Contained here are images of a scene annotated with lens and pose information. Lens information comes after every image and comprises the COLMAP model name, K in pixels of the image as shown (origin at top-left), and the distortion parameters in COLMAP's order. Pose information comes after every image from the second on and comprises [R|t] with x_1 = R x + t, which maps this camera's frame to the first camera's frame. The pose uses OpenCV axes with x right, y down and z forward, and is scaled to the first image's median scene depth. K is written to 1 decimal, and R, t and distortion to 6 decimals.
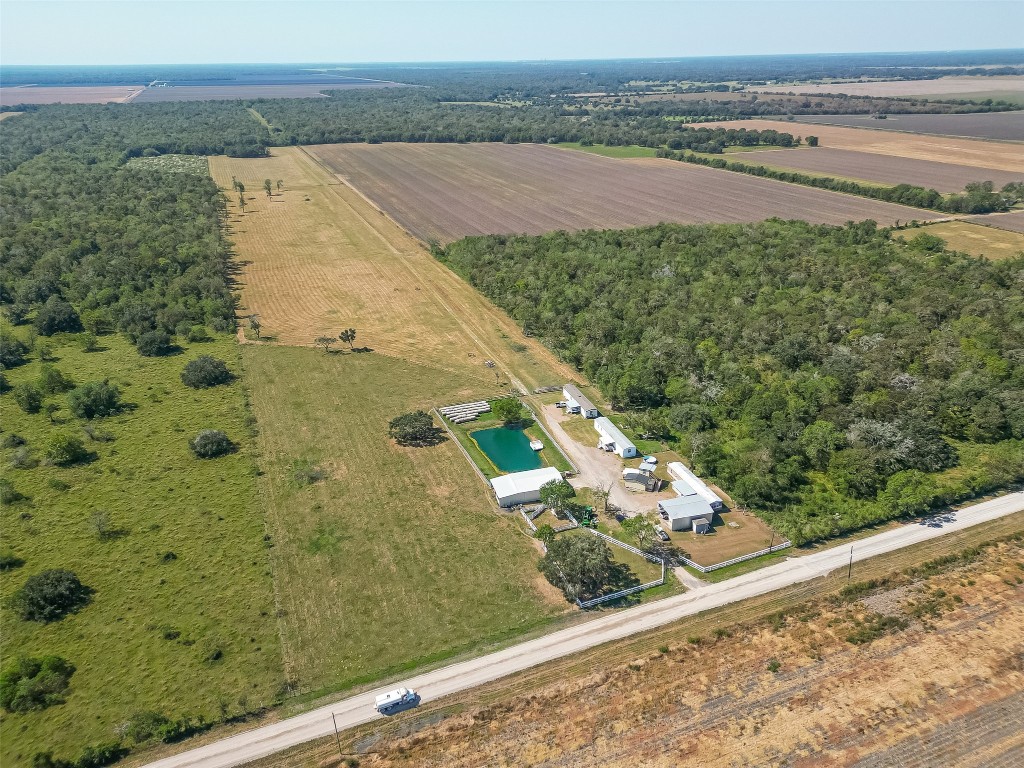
lens RADIAL K [[713.5, 0, 510.3], [0, 713.5, 380.7], [0, 0, 1]] dist [0.079934, -0.077939]
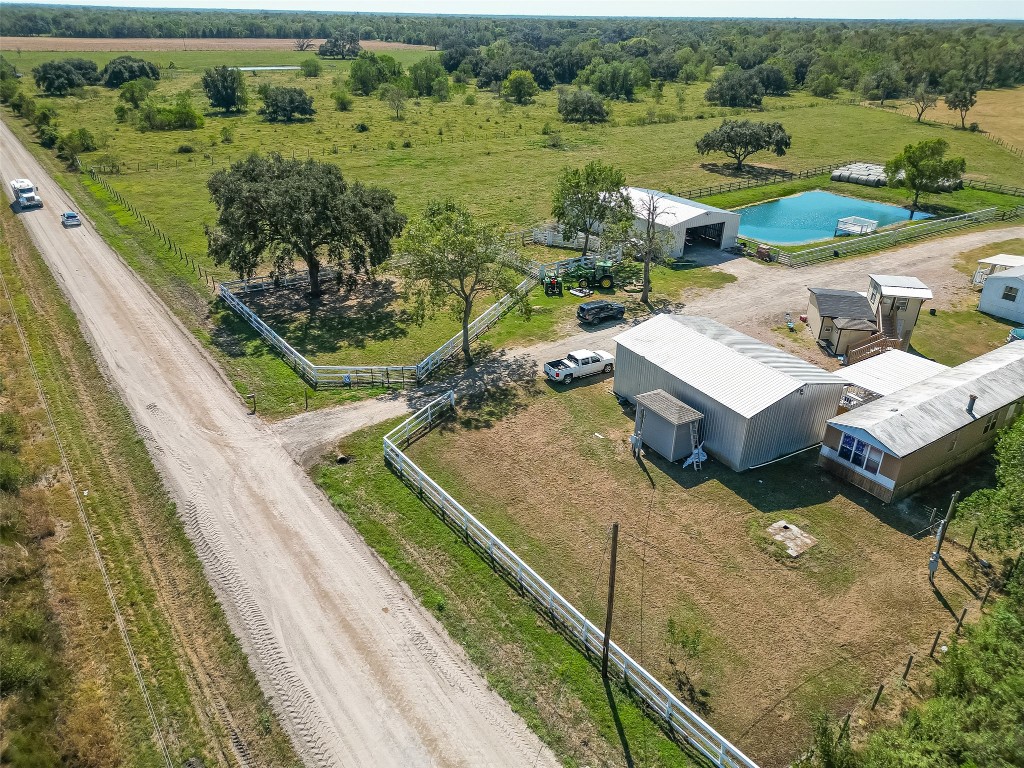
lens RADIAL K [[713.5, 0, 510.3], [0, 713.5, 380.7], [0, 0, 1]] dist [0.079934, -0.077939]
pose [[0.246387, 0.452391, -0.857109, 0.364469], [-0.412844, 0.849113, 0.329494, 0.111518], [0.876843, 0.272669, 0.395977, 0.712686]]
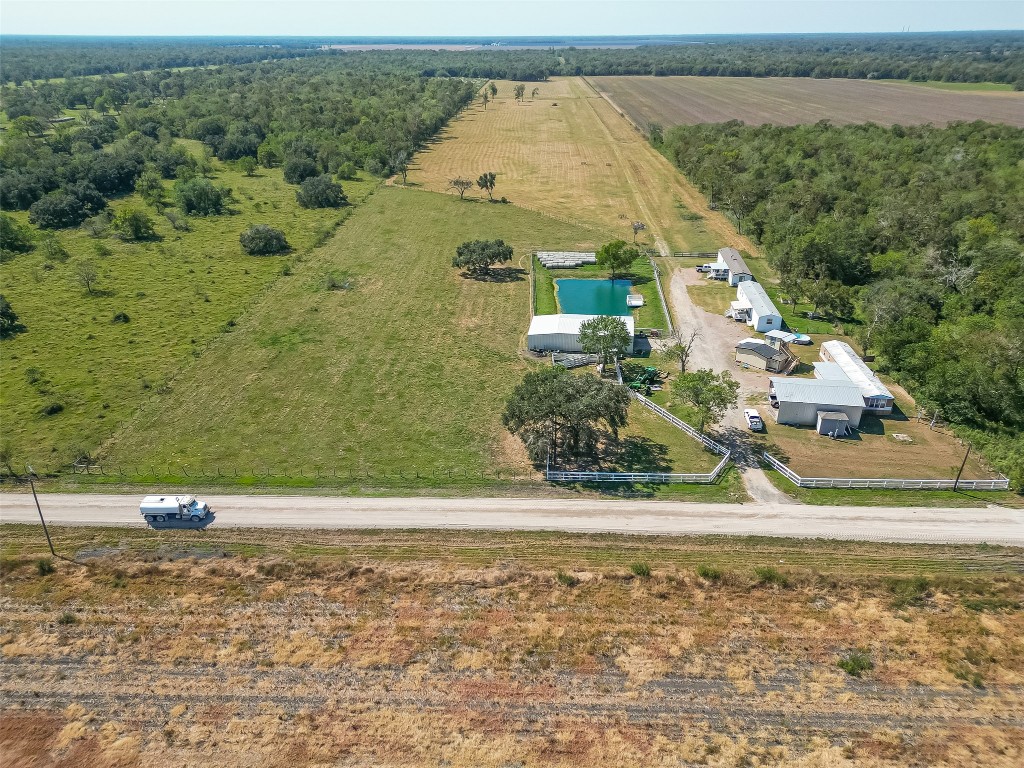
lens RADIAL K [[713.5, 0, 510.3], [0, 713.5, 380.7], [0, 0, 1]] dist [0.079934, -0.077939]
pose [[0.914511, 0.184857, -0.359858, 0.191459], [-0.174475, 0.982743, 0.061435, 0.147136], [0.365005, 0.006604, 0.930982, 0.317347]]
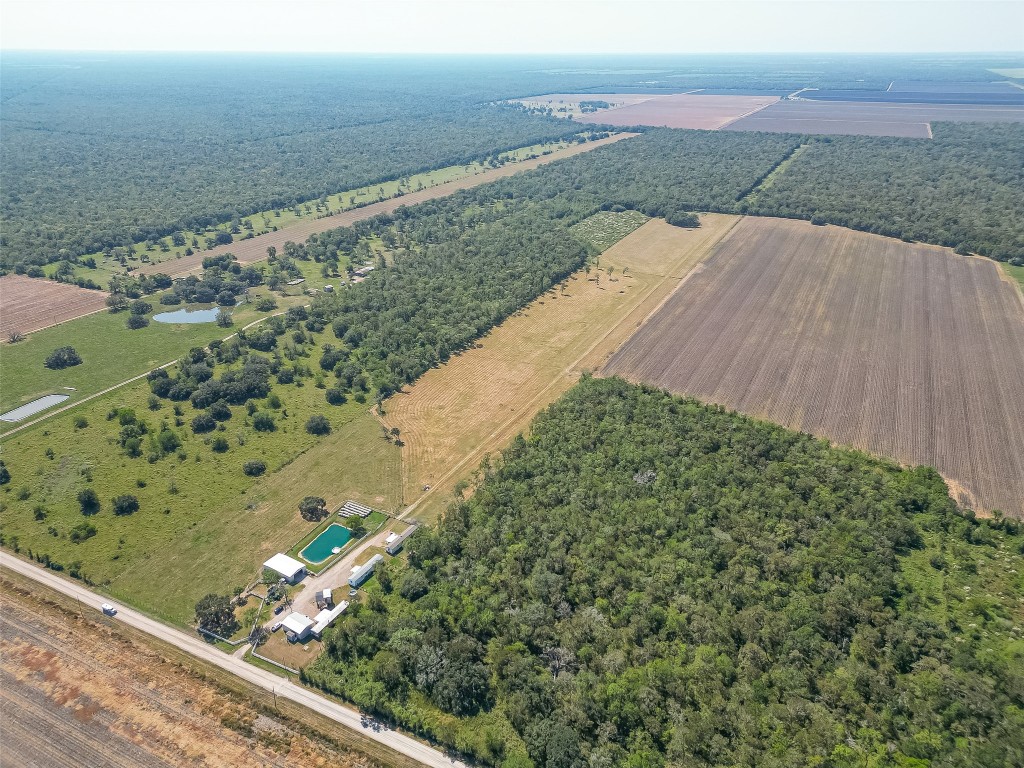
lens RADIAL K [[713.5, 0, 510.3], [0, 713.5, 380.7], [0, 0, 1]] dist [0.079934, -0.077939]
pose [[0.663303, 0.329328, -0.671992, 1.284994], [-0.317587, 0.936968, 0.145706, -0.640397], [0.677619, 0.116769, 0.726083, 0.035142]]
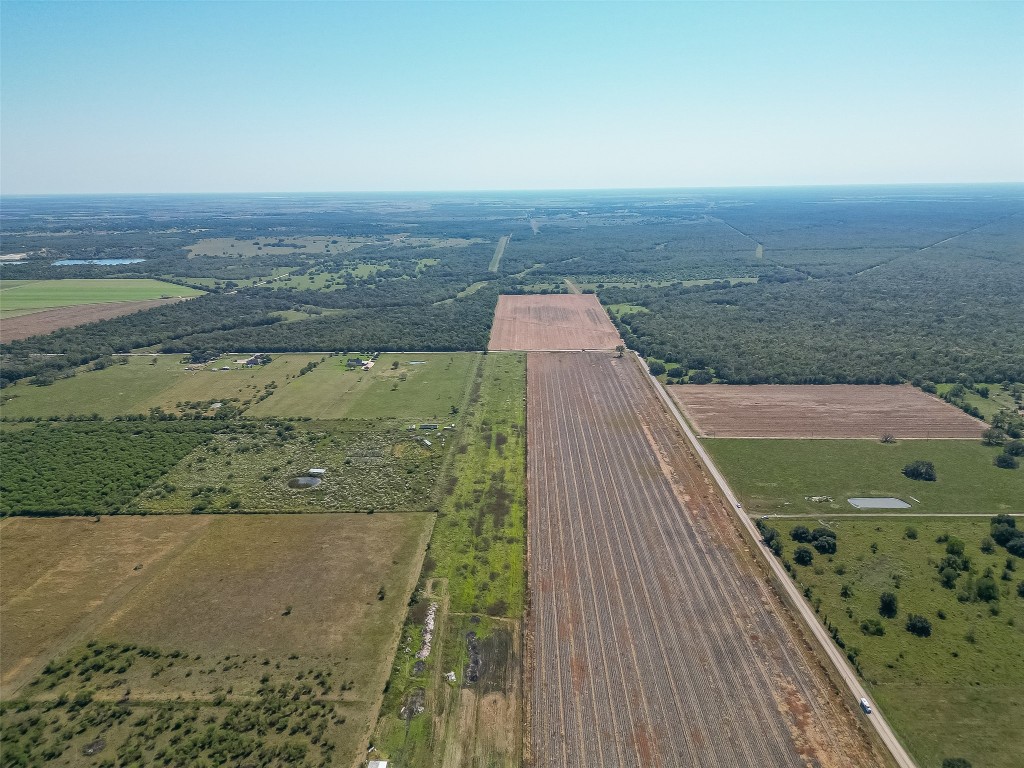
lens RADIAL K [[713.5, 0, 510.3], [0, 713.5, 380.7], [0, 0, 1]] dist [0.079934, -0.077939]
pose [[-0.391735, 0.262788, -0.881752, 1.404851], [-0.360799, 0.837712, 0.409955, -0.685215], [0.846385, 0.478729, -0.233347, -0.008780]]
